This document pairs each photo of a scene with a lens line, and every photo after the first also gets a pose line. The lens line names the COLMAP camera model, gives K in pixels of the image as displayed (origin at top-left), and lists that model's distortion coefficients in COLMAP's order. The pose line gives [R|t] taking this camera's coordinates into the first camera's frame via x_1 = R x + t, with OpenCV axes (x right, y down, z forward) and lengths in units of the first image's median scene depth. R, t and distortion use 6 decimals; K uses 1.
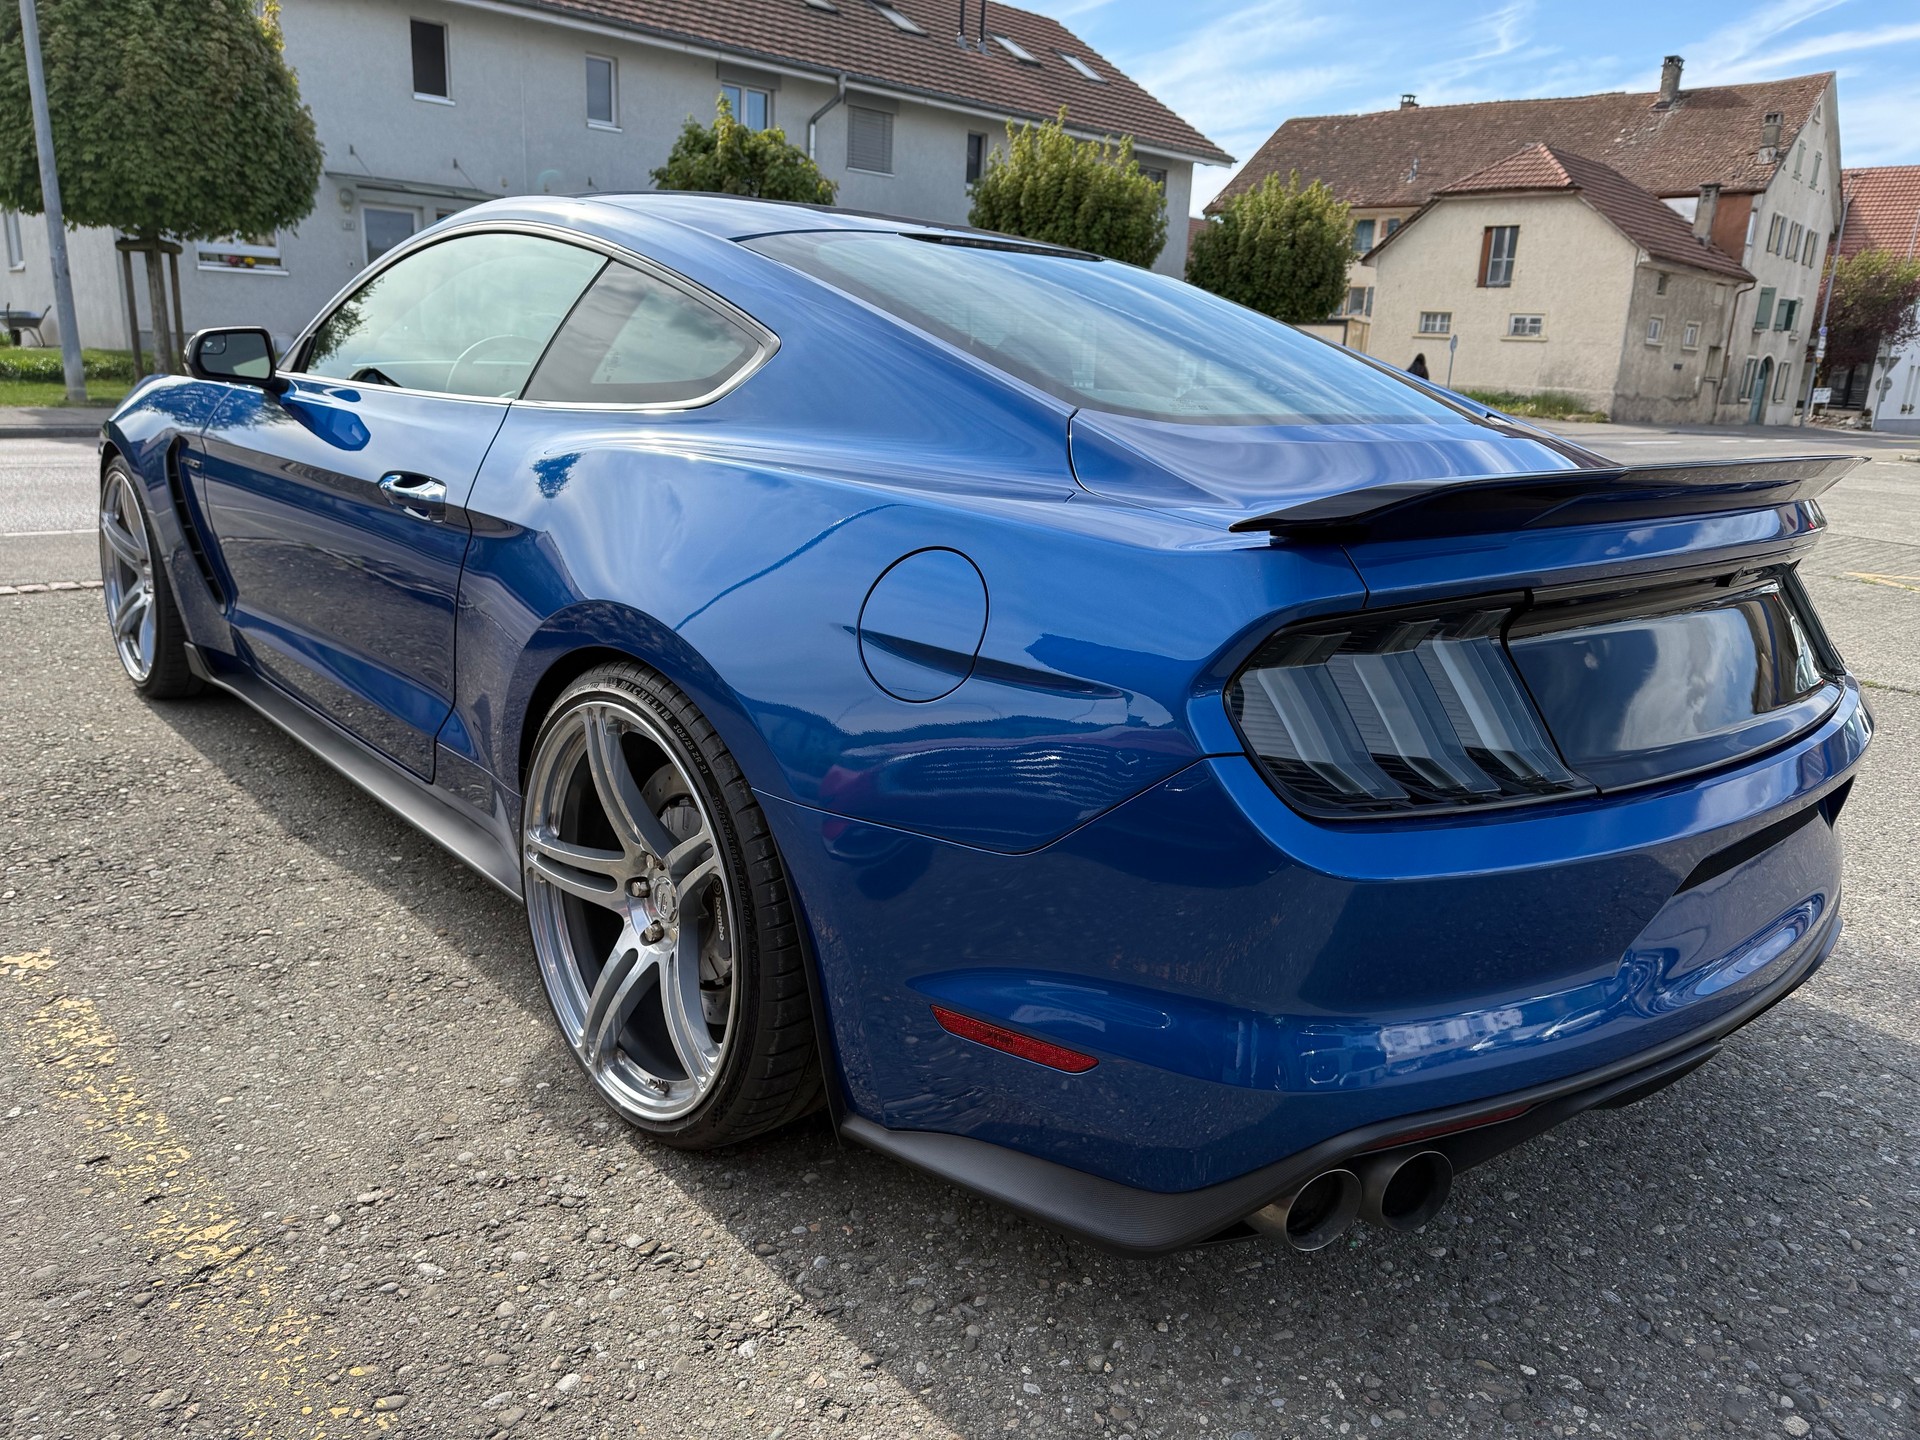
lens RADIAL K [[1363.8, 0, 968.3], [0, 1363.8, 728.2], [0, 0, 1]] dist [-0.003918, -0.007493]
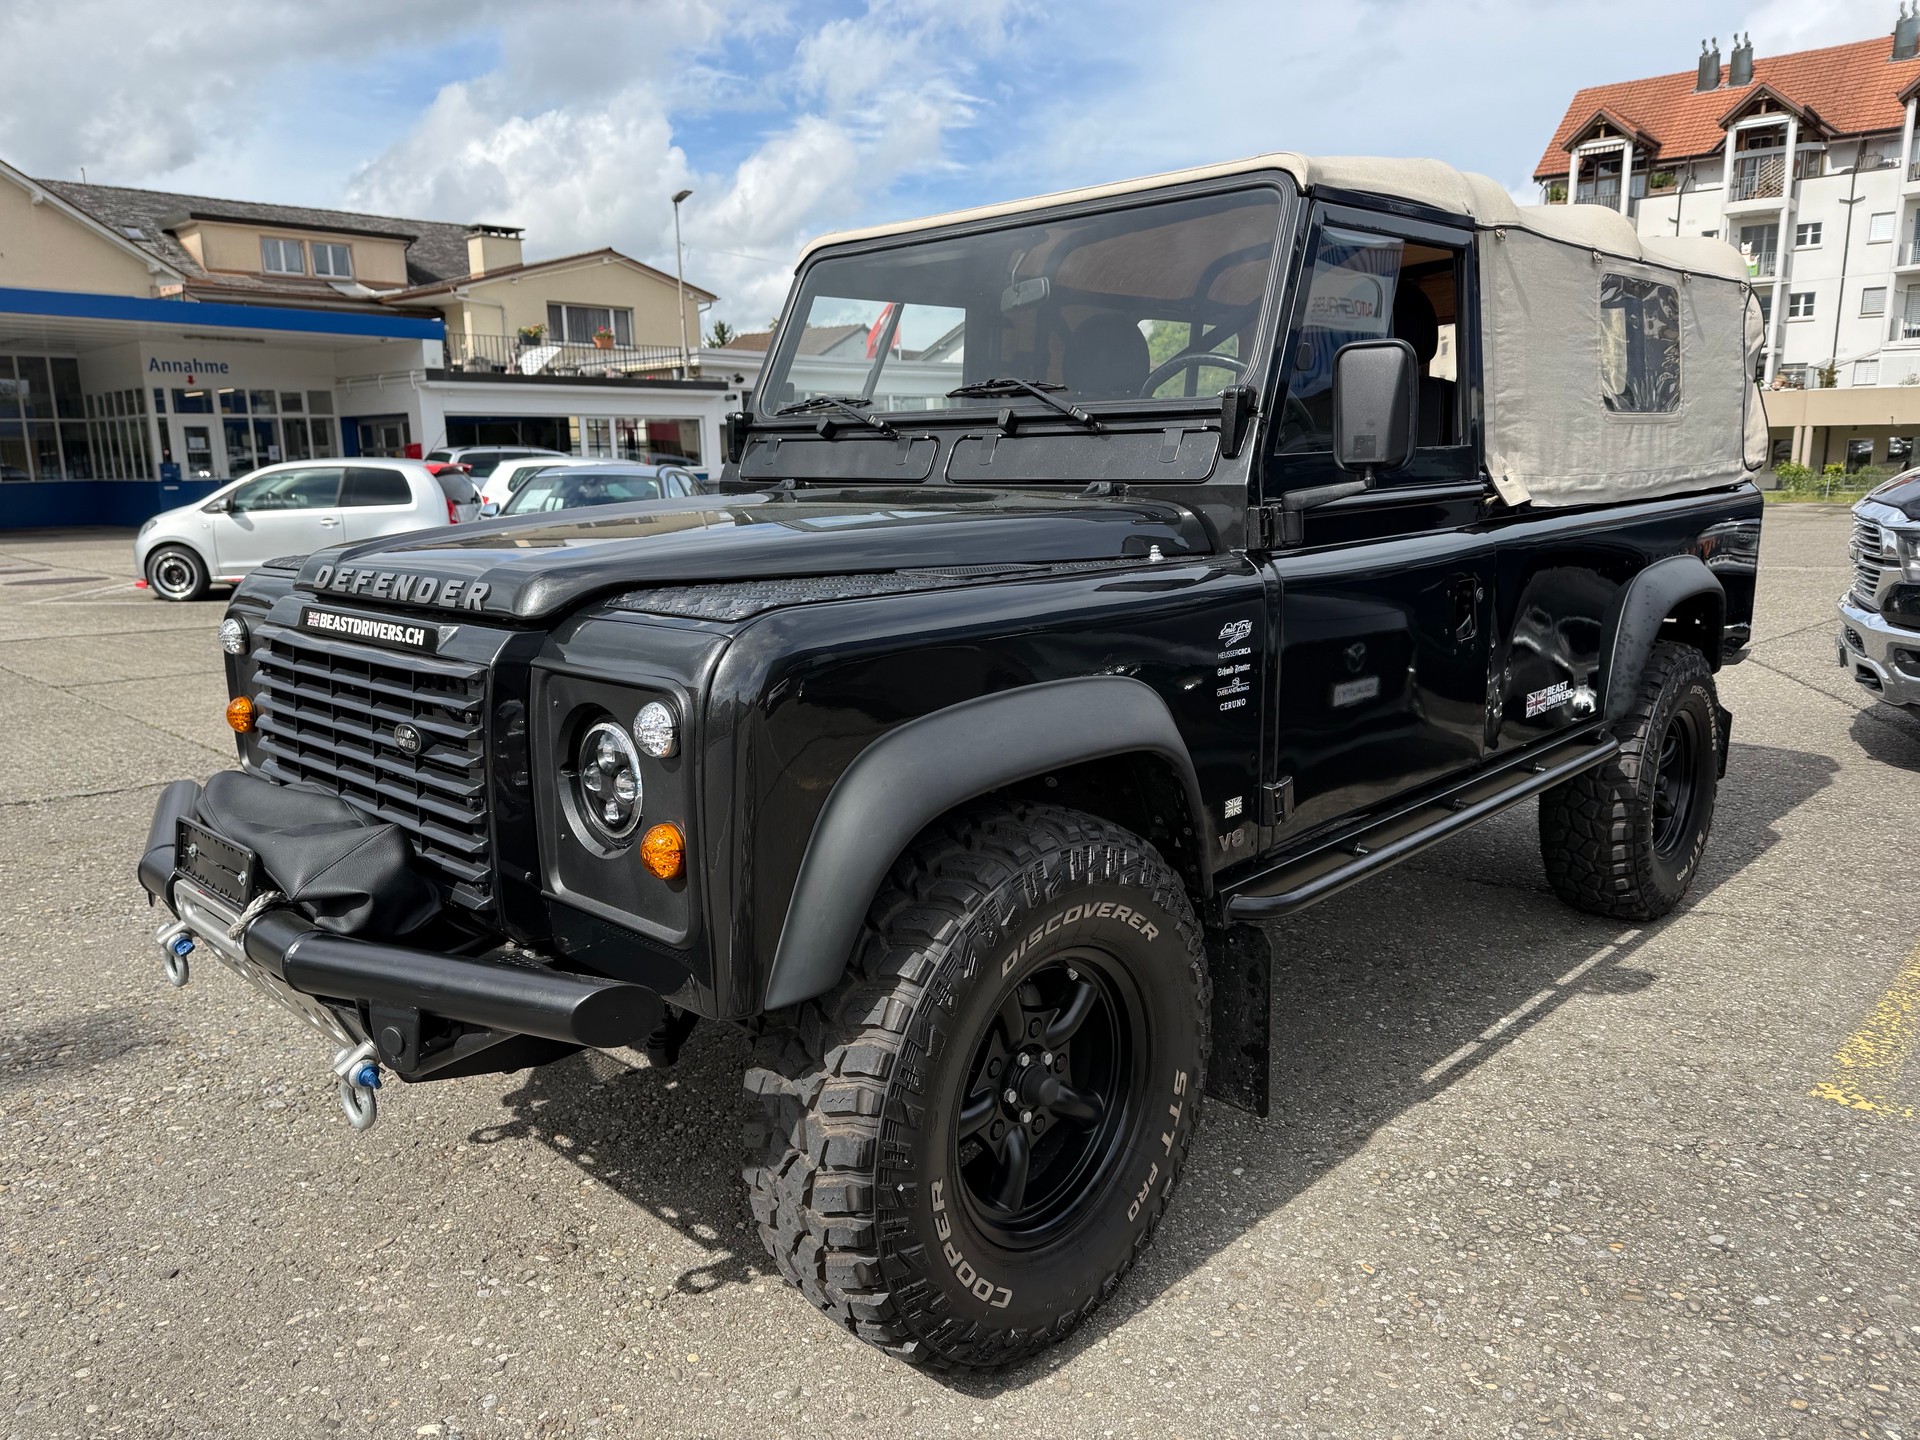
lens RADIAL K [[1387.6, 0, 954.7], [0, 1387.6, 722.4], [0, 0, 1]] dist [-0.003579, -0.006069]
pose [[-0.035868, -0.245163, 0.968818, -1.607466], [0.269385, 0.931185, 0.245613, -0.600034], [-0.962365, 0.269794, 0.032643, 1.458714]]
